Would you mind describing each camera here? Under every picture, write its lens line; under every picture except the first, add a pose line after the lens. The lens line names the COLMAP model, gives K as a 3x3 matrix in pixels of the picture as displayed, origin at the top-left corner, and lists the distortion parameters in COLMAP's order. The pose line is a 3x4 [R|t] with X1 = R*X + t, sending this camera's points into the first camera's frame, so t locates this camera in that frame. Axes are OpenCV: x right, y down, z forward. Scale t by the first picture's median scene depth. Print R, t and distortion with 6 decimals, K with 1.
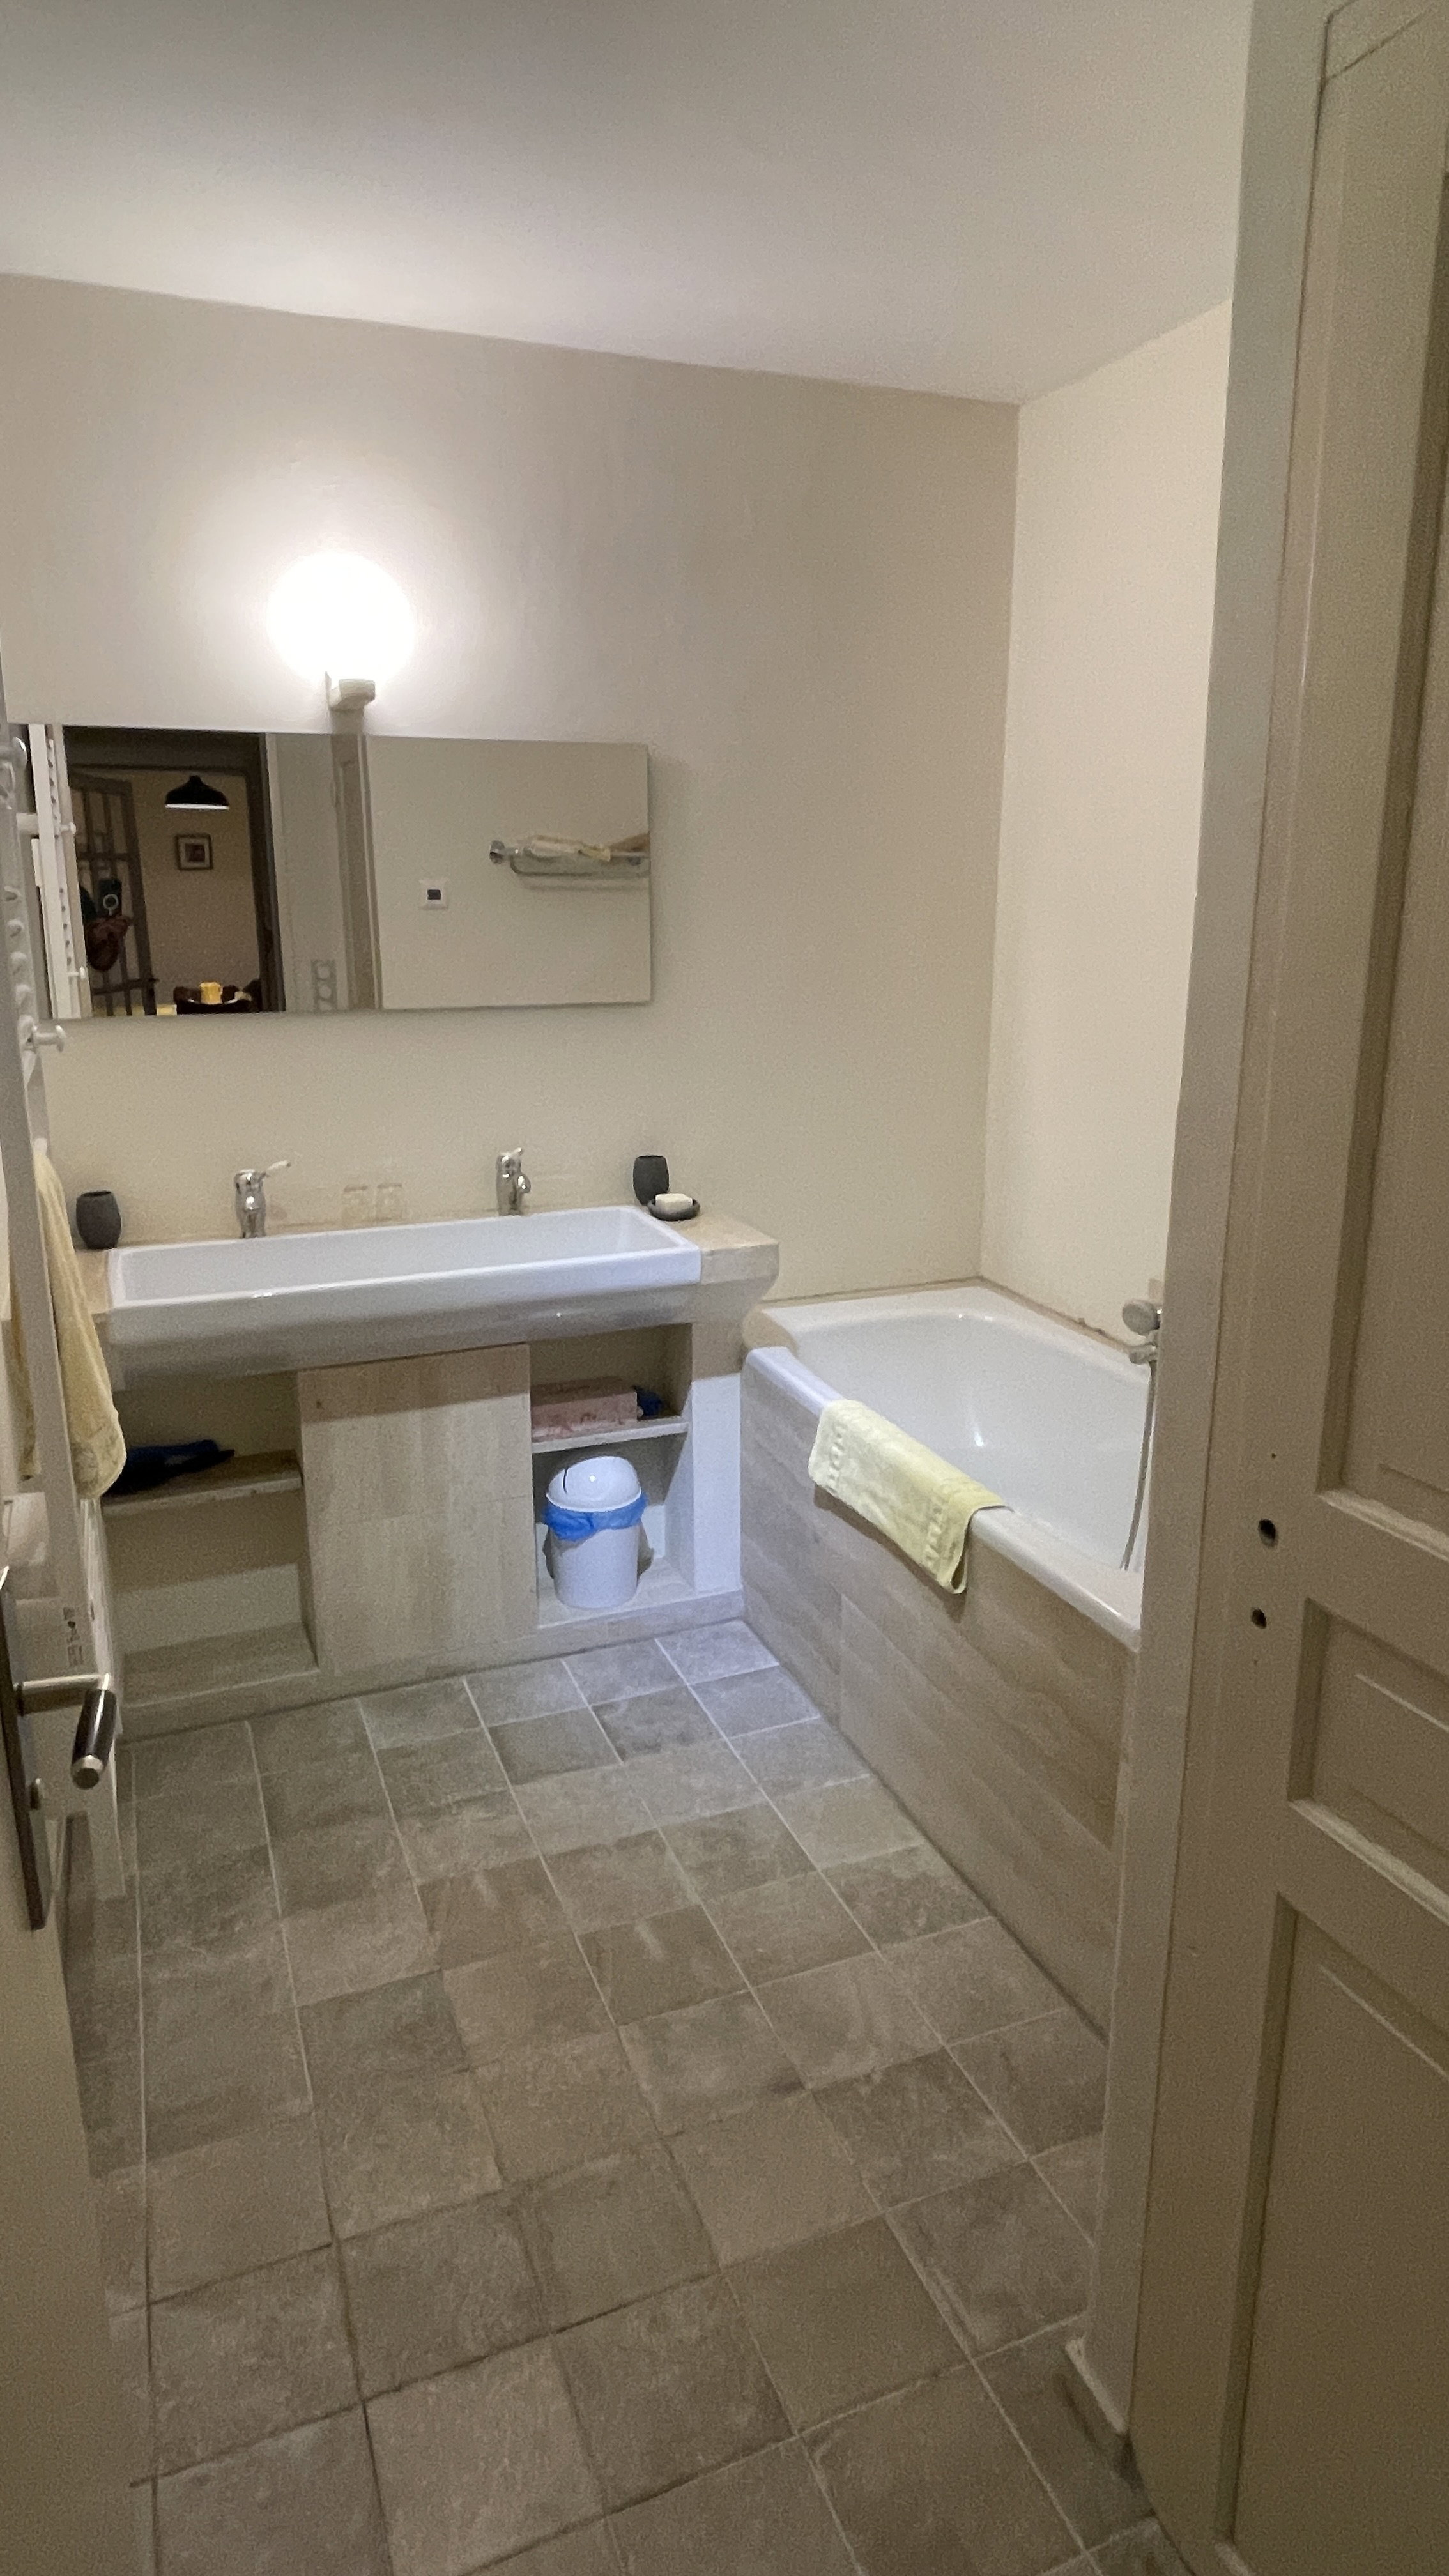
lens RADIAL K [[1467.0, 0, 728.1], [0, 1467.0, 1283.2], [0, 0, 1]] dist [-0.000061, -0.000137]
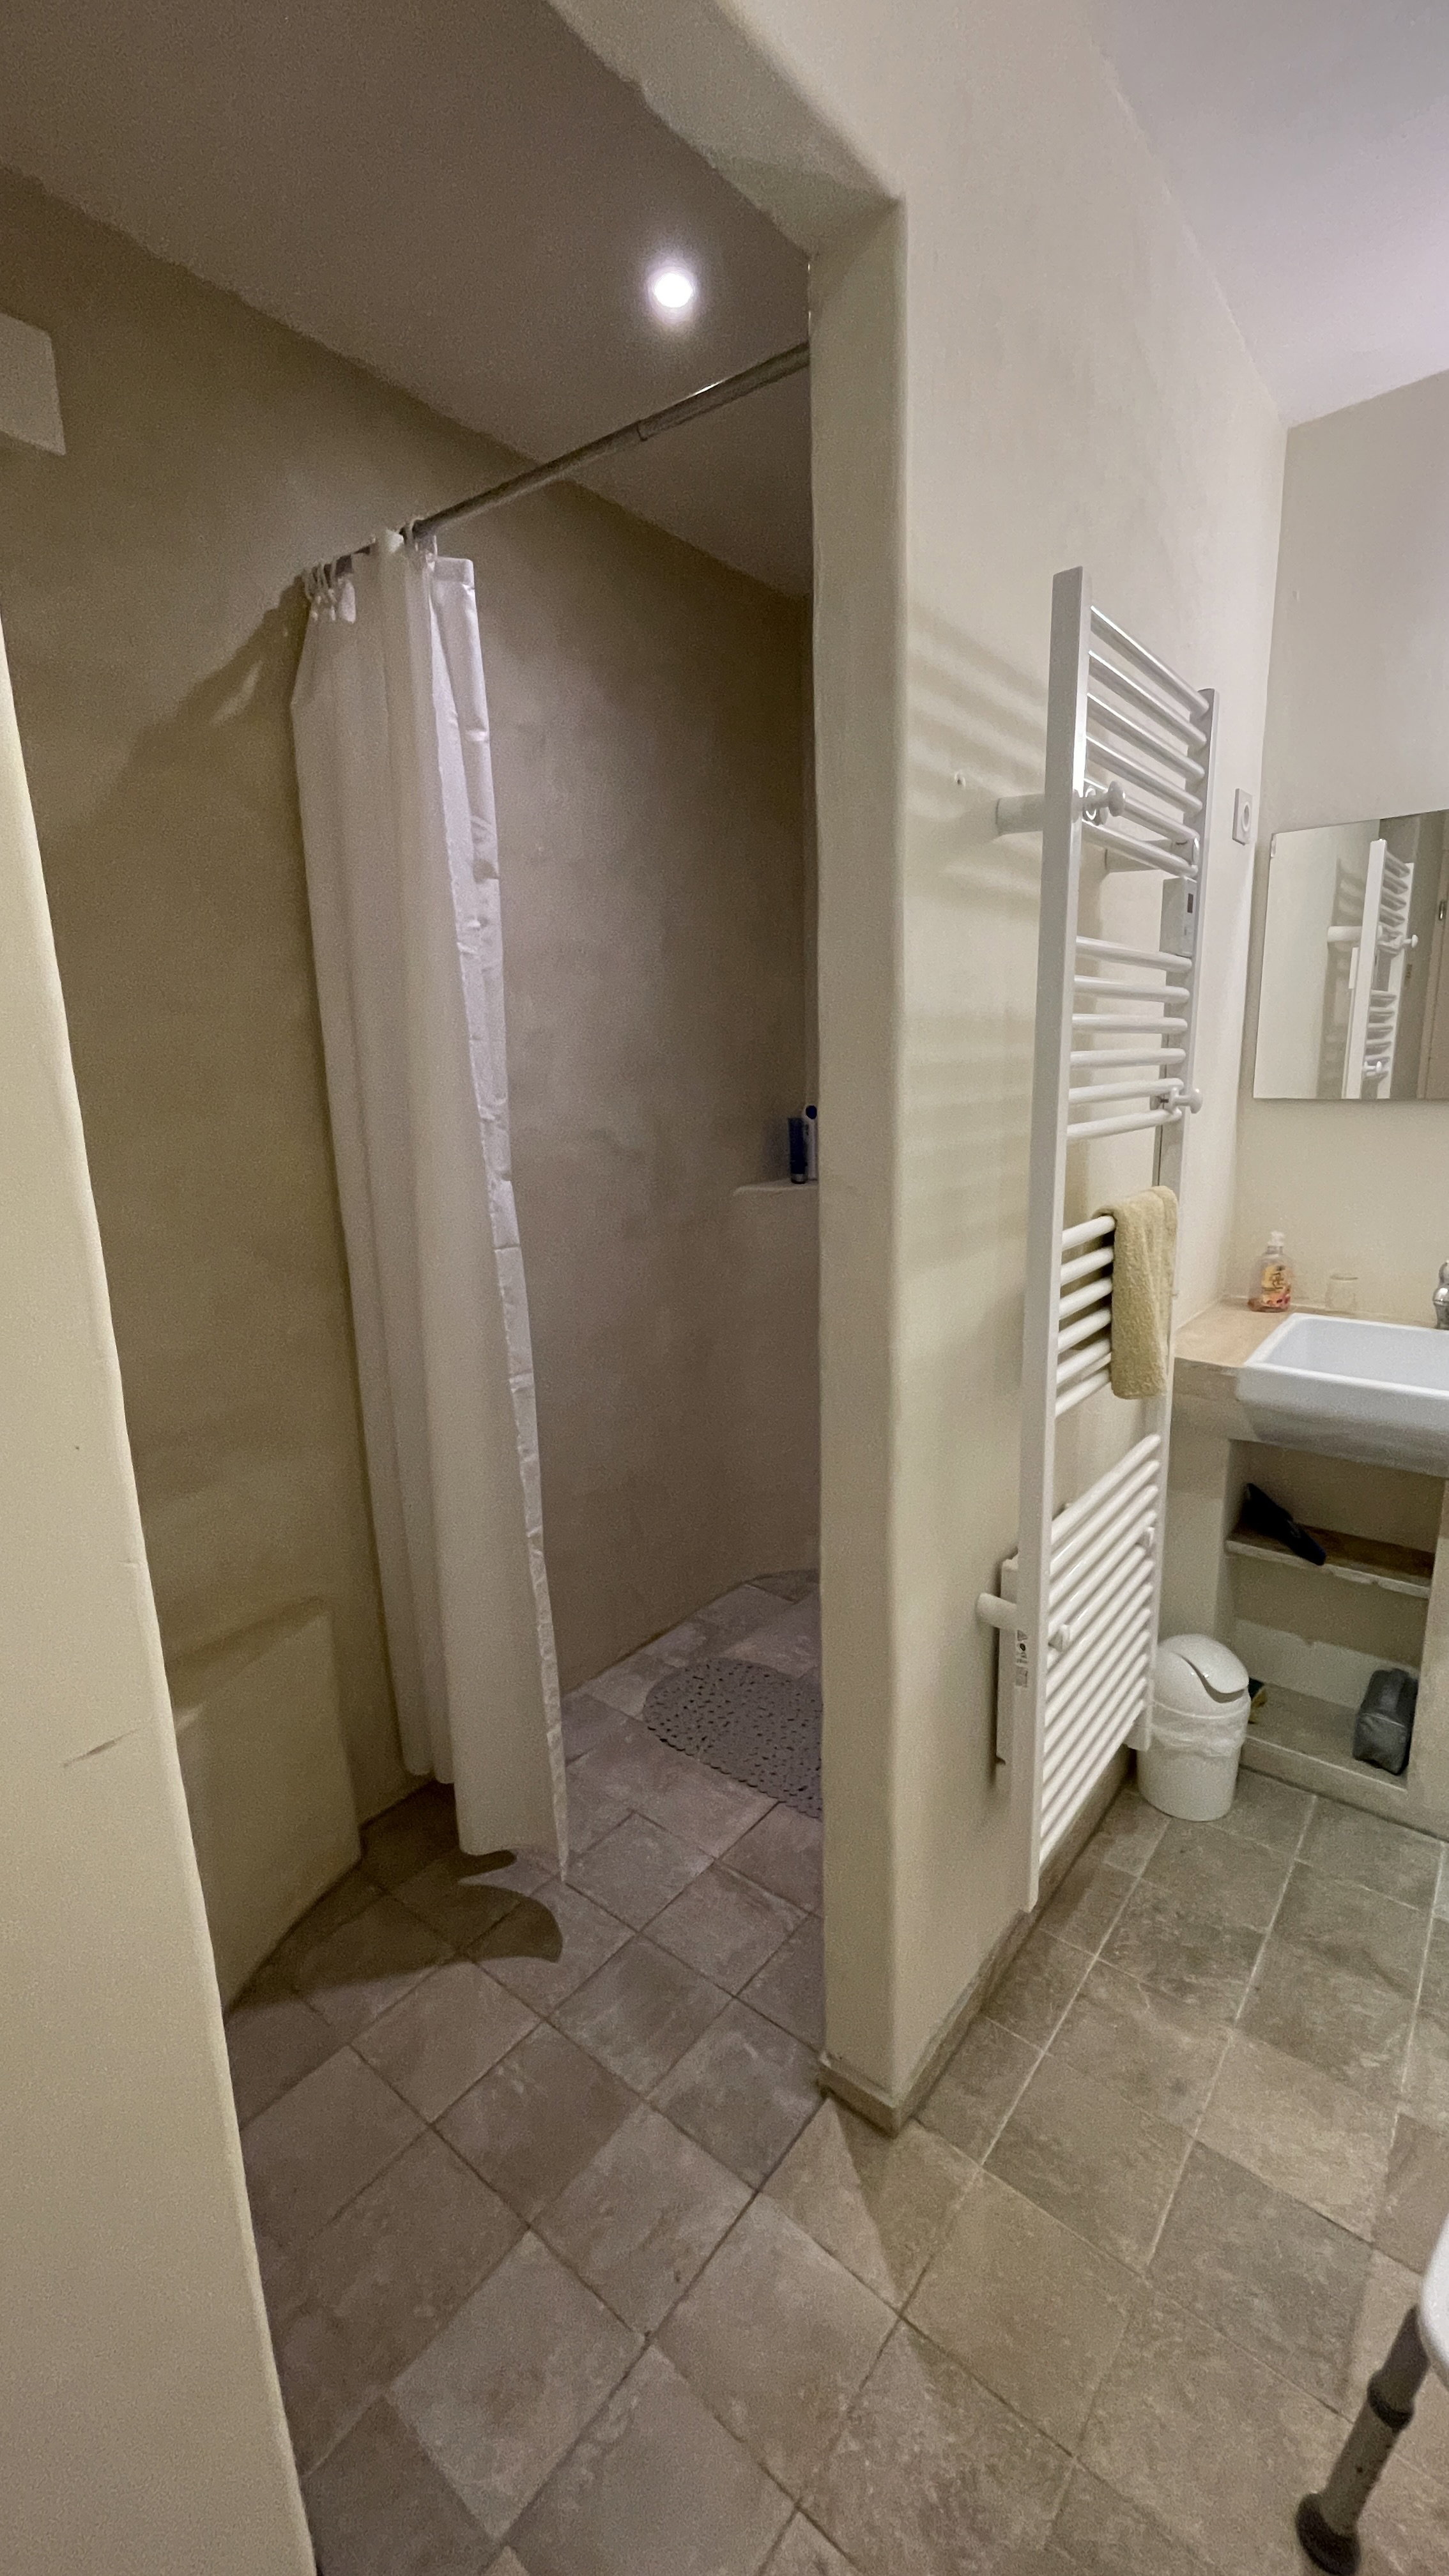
lens RADIAL K [[1015.8, 0, 722.3], [0, 1015.8, 1298.0], [0, 0, 1]] dist [-0.004130, 0.000439]
pose [[0.477584, 0.168278, -0.862320, 0.024515], [-0.187082, 0.978455, 0.087329, -0.025716], [0.858437, 0.119617, 0.498776, 0.320431]]
